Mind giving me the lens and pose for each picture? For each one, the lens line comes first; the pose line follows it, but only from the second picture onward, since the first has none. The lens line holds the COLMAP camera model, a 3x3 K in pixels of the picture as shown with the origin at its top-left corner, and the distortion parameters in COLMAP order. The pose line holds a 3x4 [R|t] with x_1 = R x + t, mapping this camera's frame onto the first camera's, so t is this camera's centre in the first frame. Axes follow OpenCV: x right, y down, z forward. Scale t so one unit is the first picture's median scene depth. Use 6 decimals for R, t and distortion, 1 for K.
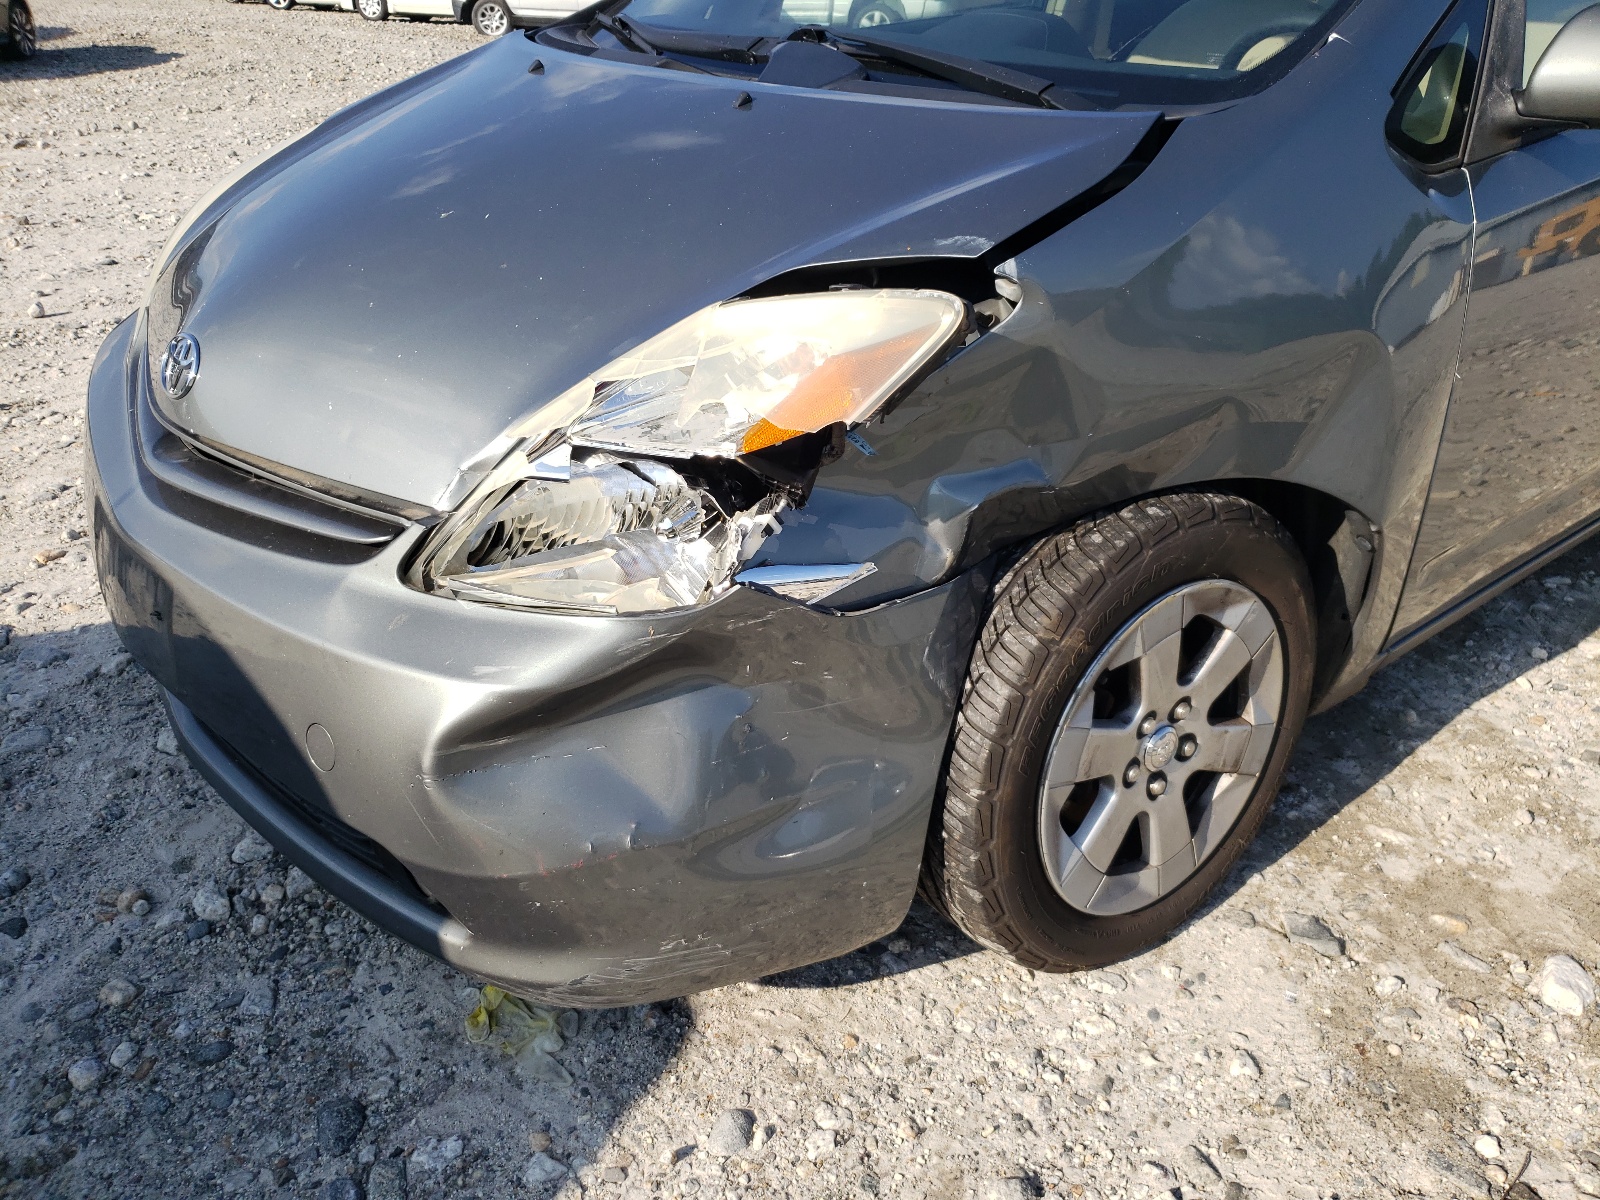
lens RADIAL K [[1232.4, 0, 833.7], [0, 1232.4, 596.3], [0, 0, 1]] dist [0.024952, 0.005414]
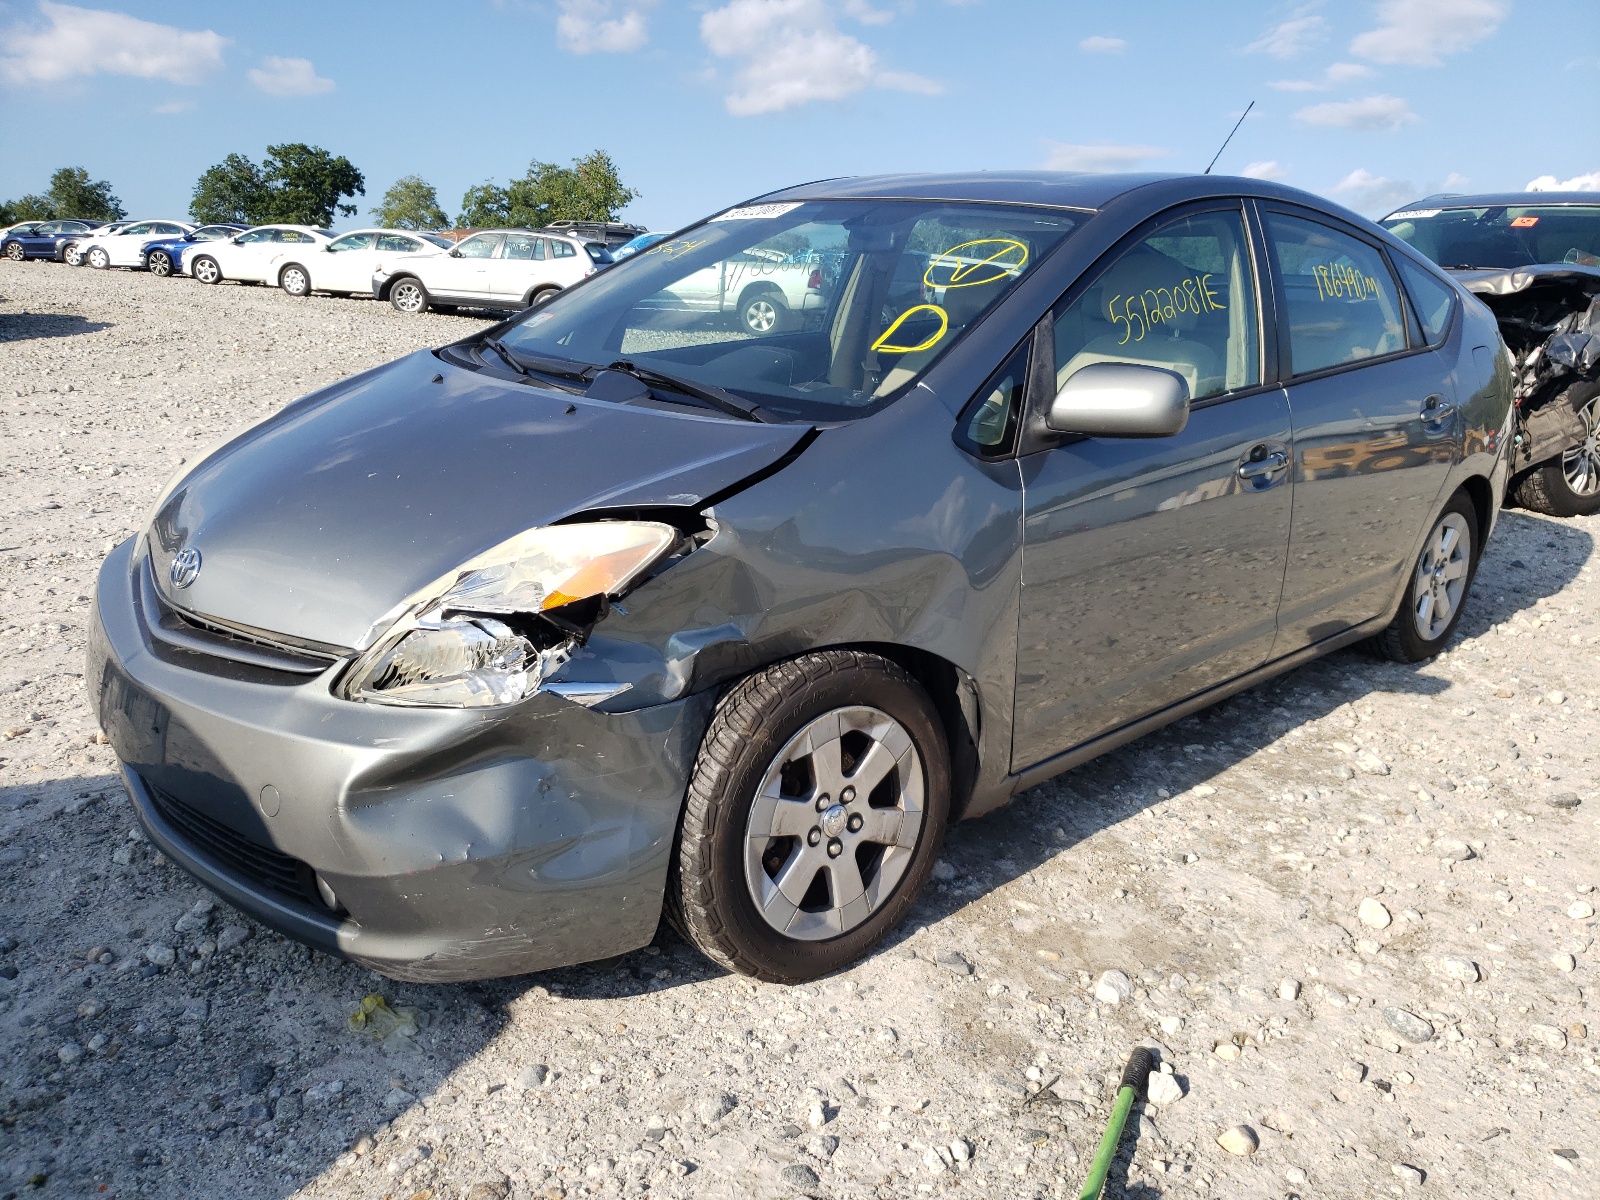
lens RADIAL K [[1217.0, 0, 800.0], [0, 1217.0, 600.0], [0, 0, 1]] dist [-0.000201, 0.057777]
pose [[0.998080, 0.008716, 0.061315, 0.130805], [0.003411, 0.980808, -0.194946, 0.148896], [-0.061837, 0.194781, 0.978895, -0.499914]]
